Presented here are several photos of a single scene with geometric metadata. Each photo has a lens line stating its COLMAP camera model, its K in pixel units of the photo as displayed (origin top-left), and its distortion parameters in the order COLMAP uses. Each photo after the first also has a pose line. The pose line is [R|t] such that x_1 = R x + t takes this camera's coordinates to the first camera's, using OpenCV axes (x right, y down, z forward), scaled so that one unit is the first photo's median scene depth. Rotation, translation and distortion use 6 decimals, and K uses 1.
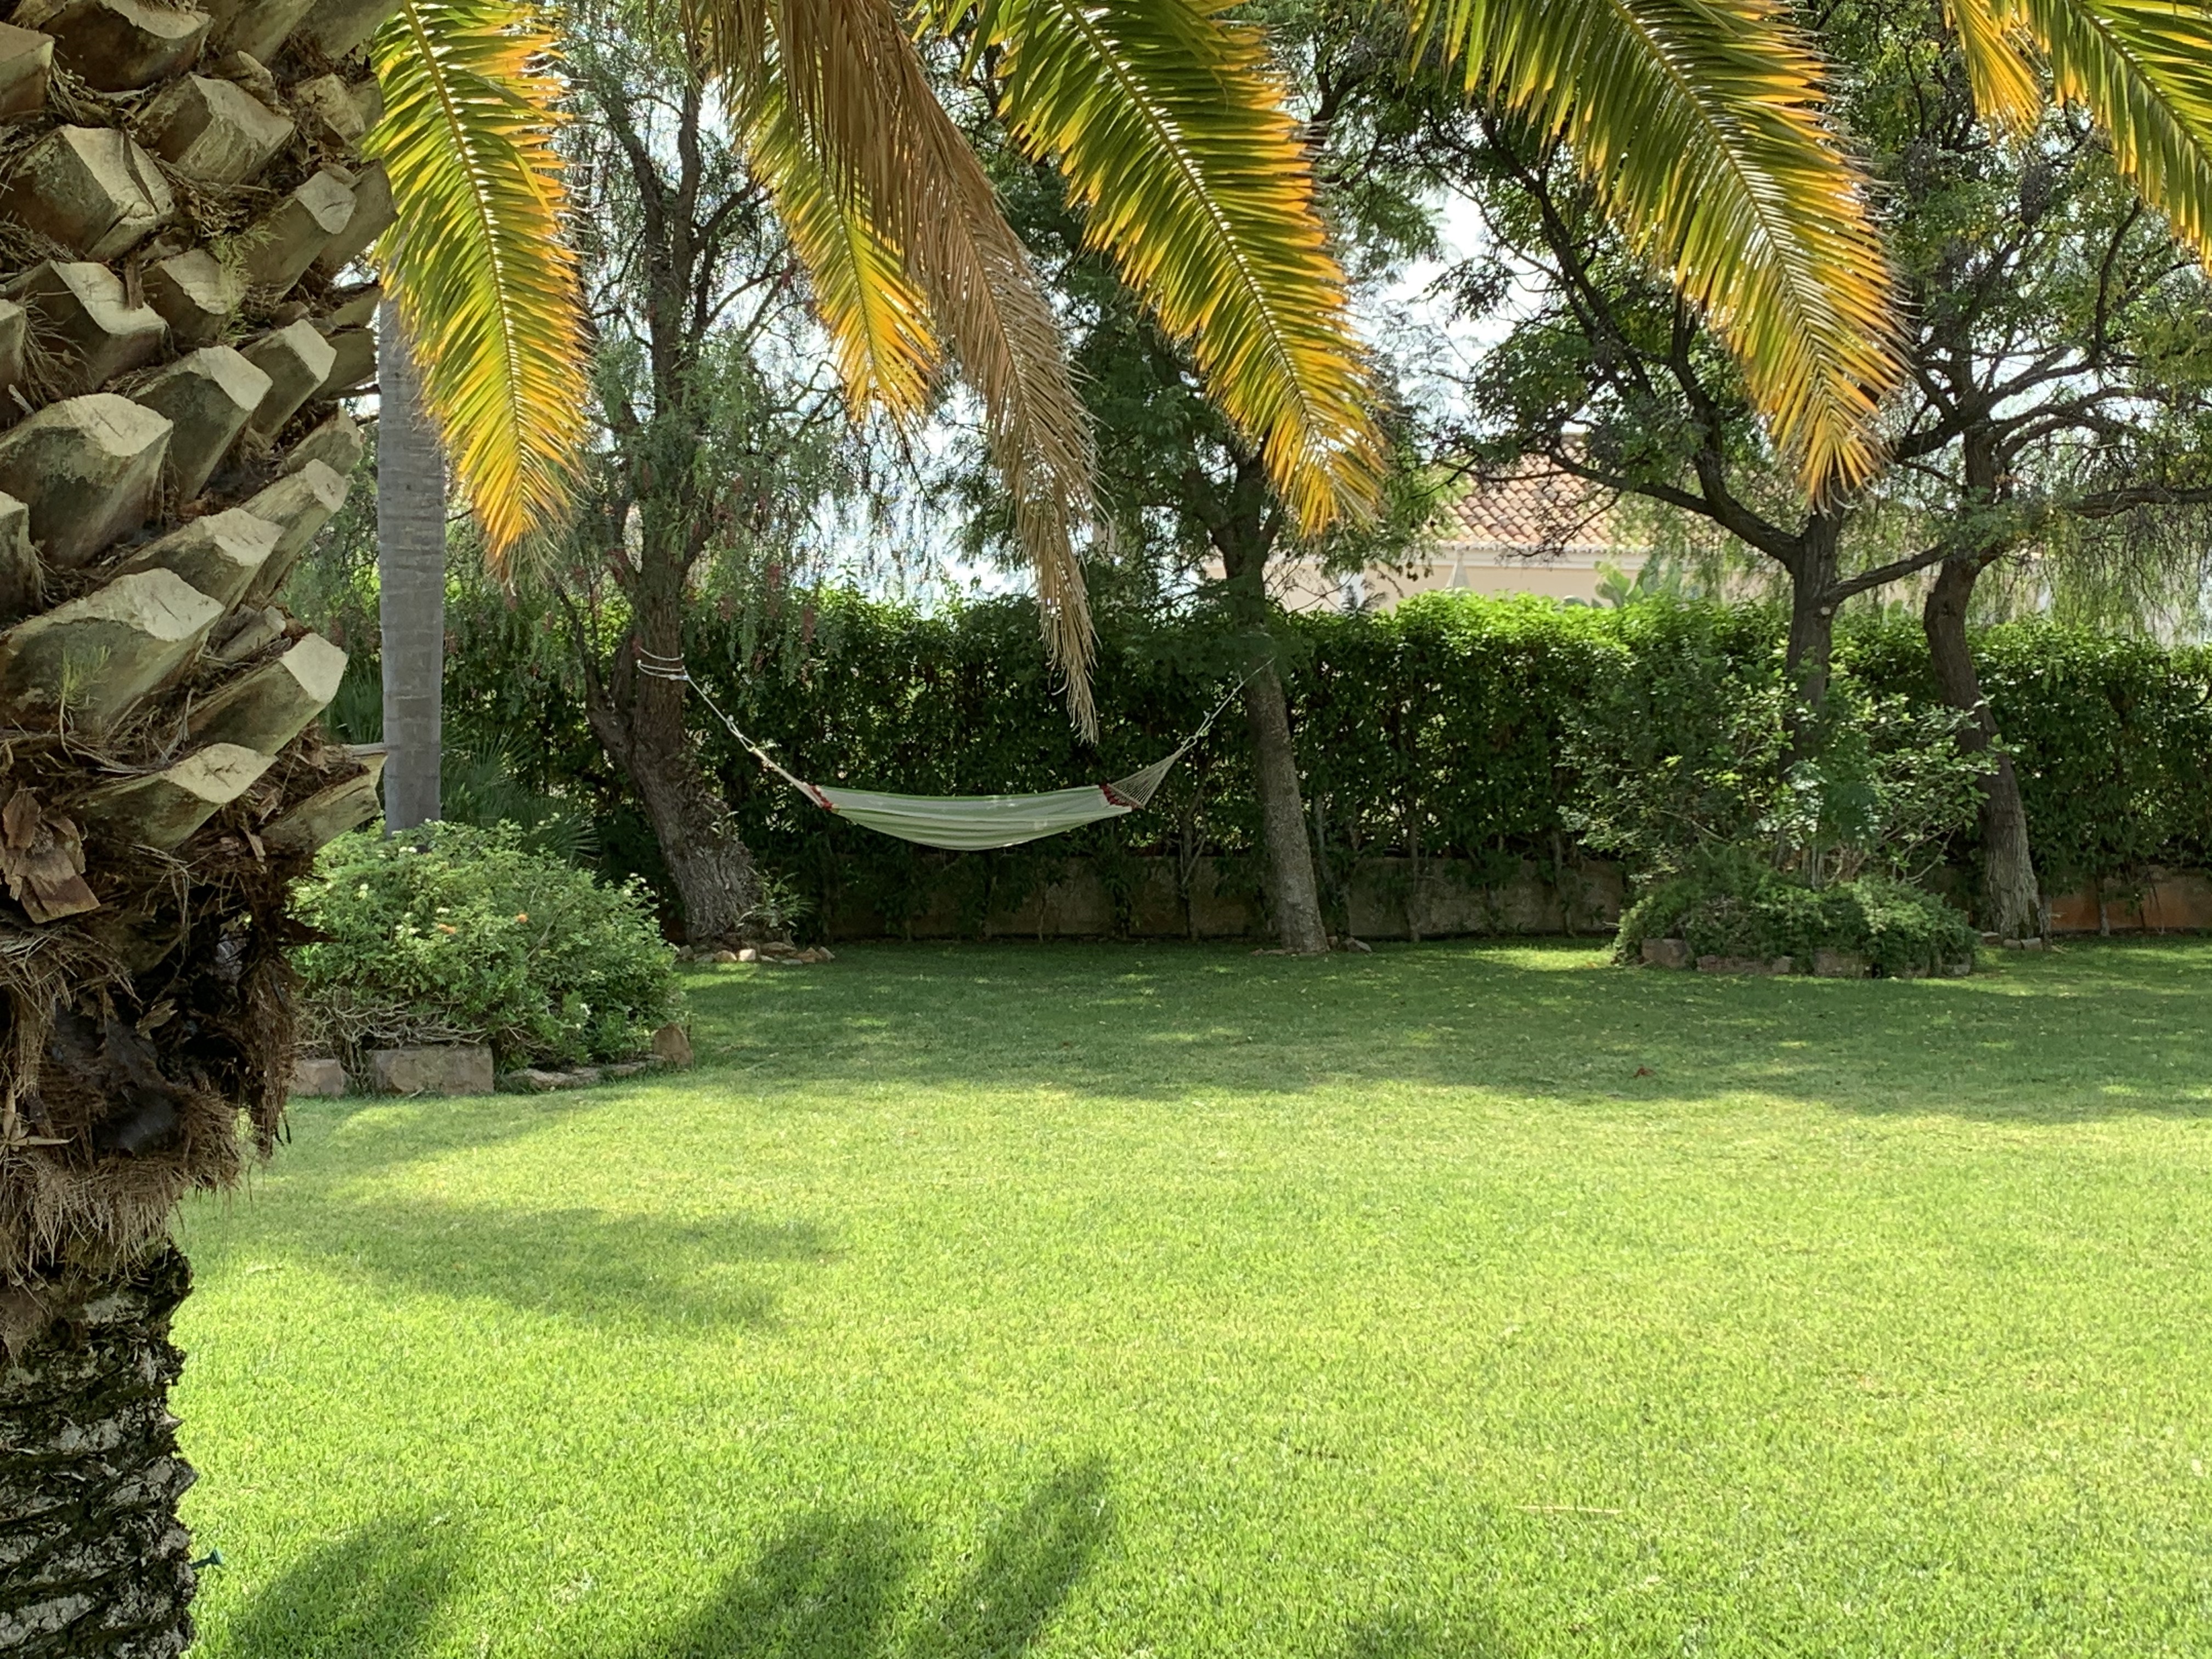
lens RADIAL K [[3158.8, 0, 1106.2], [0, 3158.8, 828.1], [0, 0, 1]] dist [-0.036175, 0.000000]
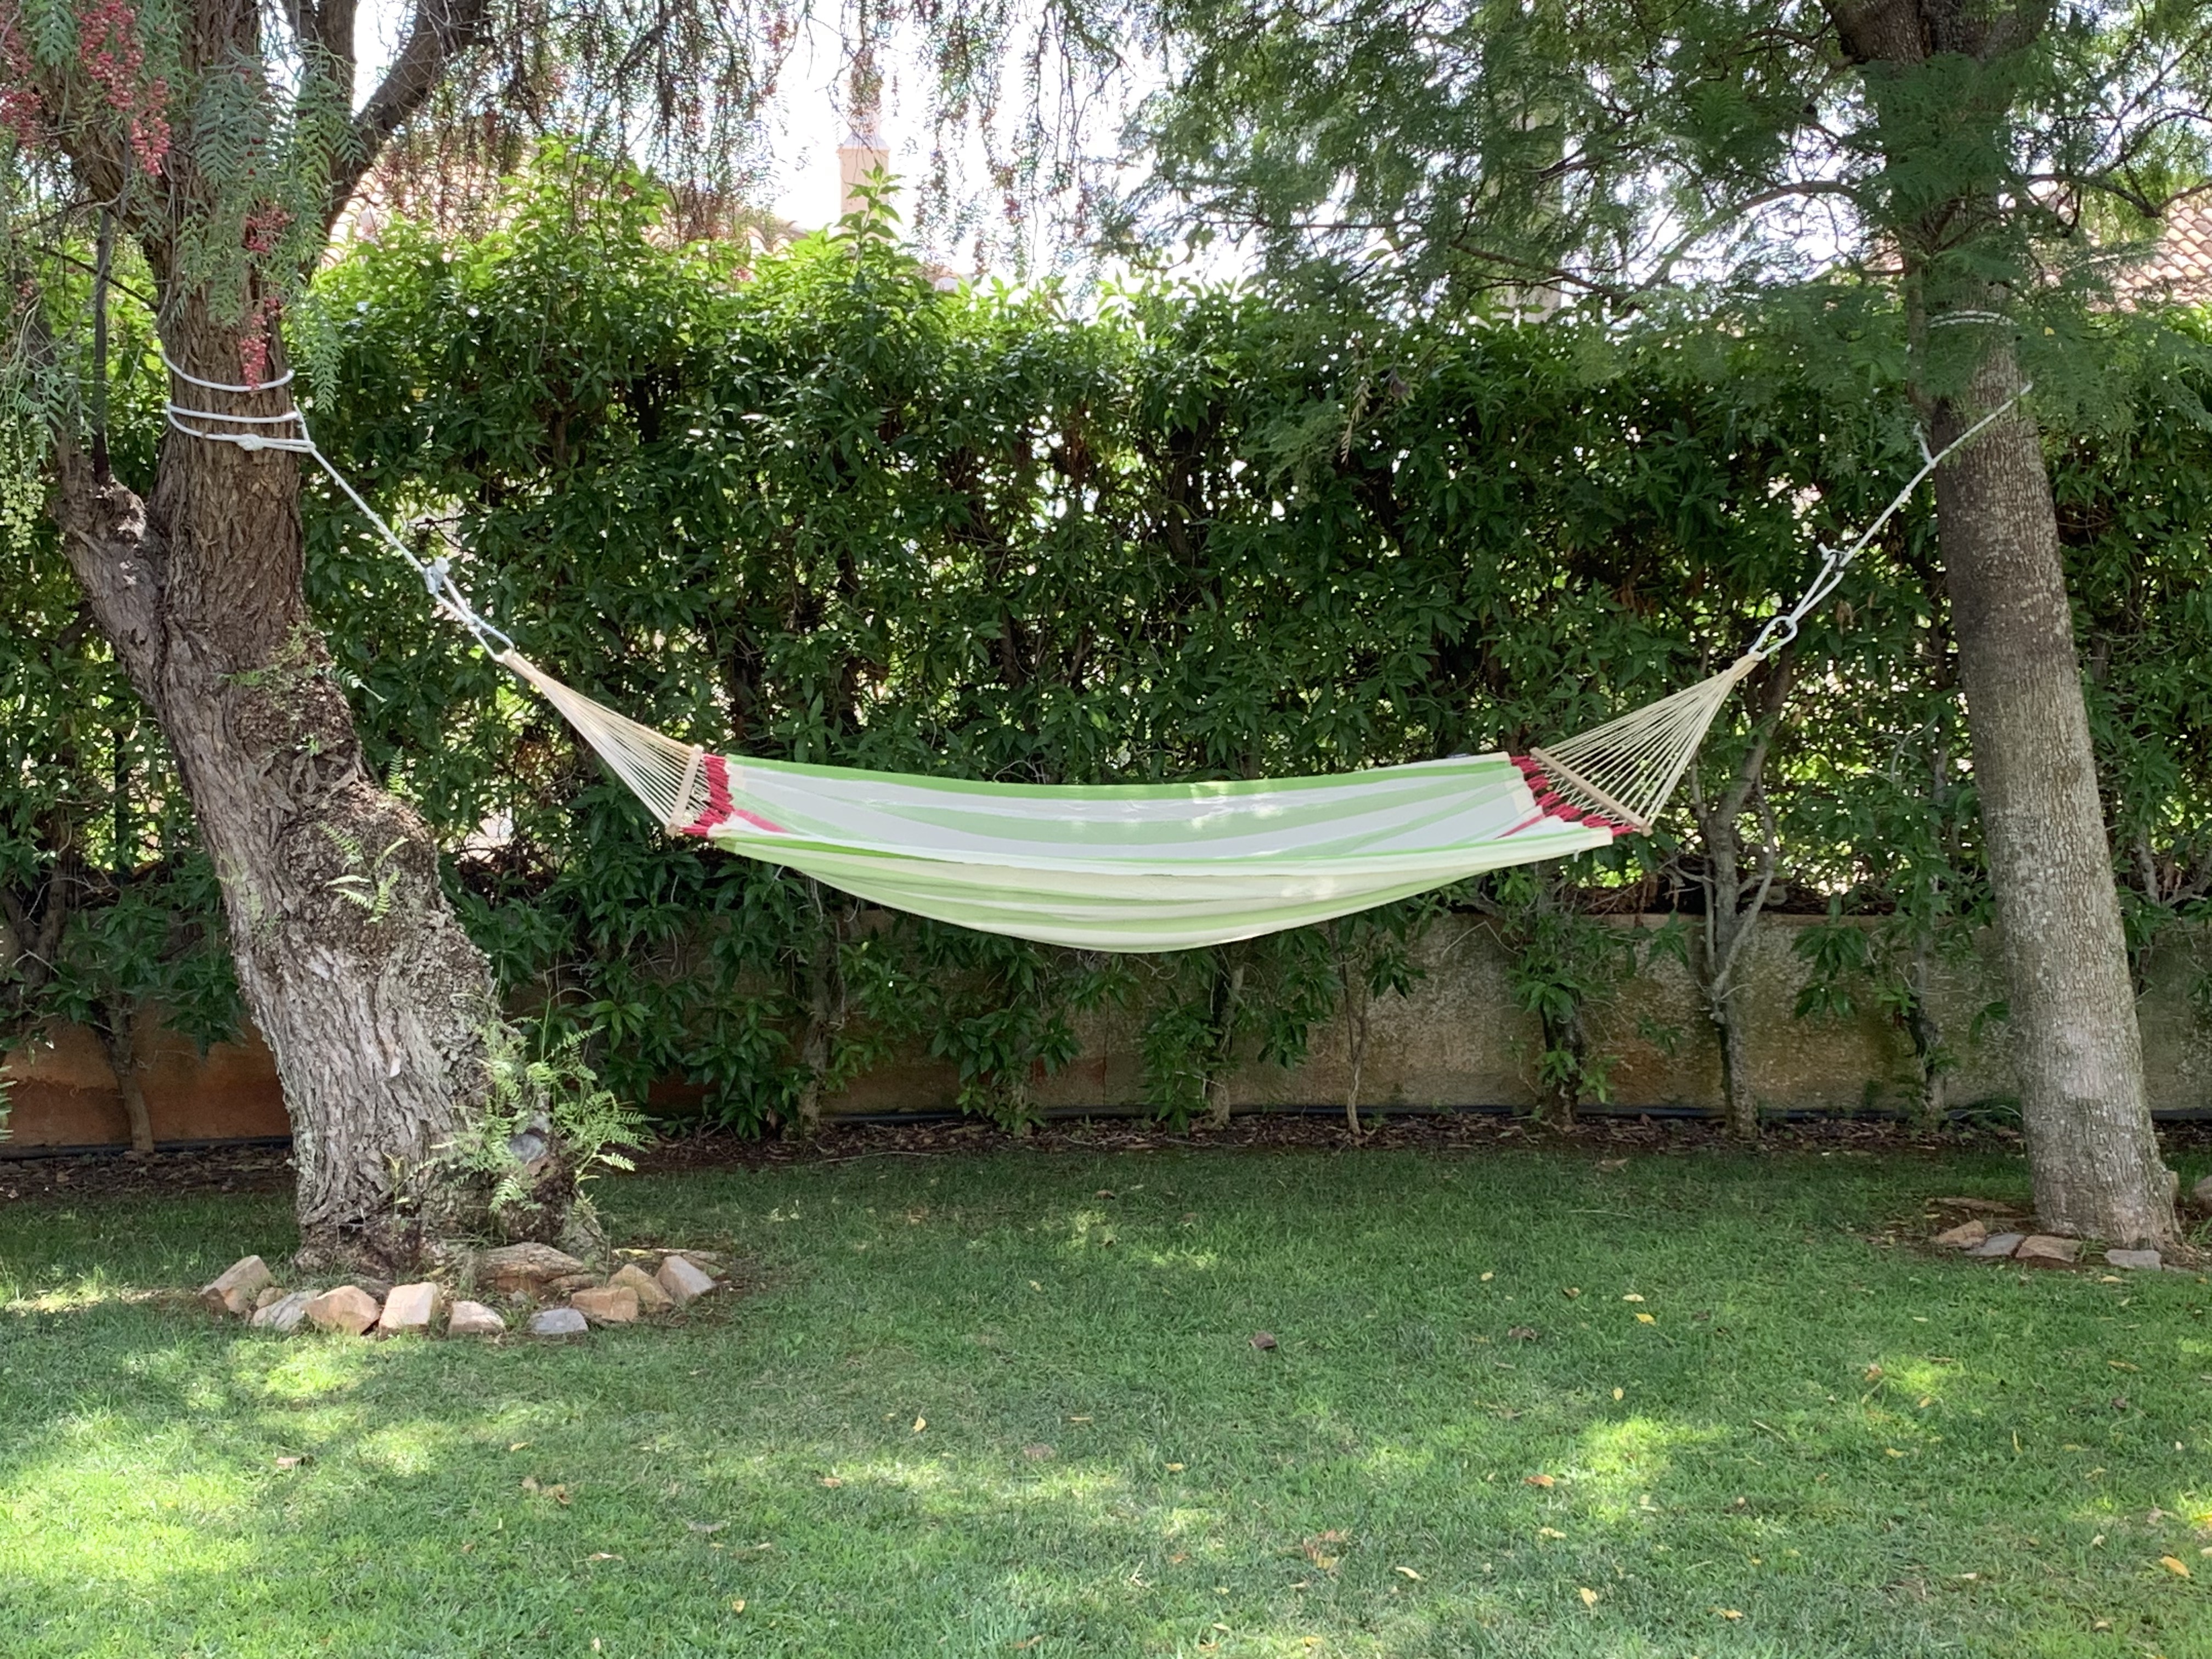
lens RADIAL K [[3158.8, 0, 1105.9], [0, 3158.8, 829.8], [0, 0, 1]] dist [-0.036175, 0.000000]
pose [[0.993081, 0.002310, -0.117409, -0.005193], [0.002190, 0.999268, 0.038188, -0.017414], [0.117411, -0.038181, 0.992349, 0.596992]]
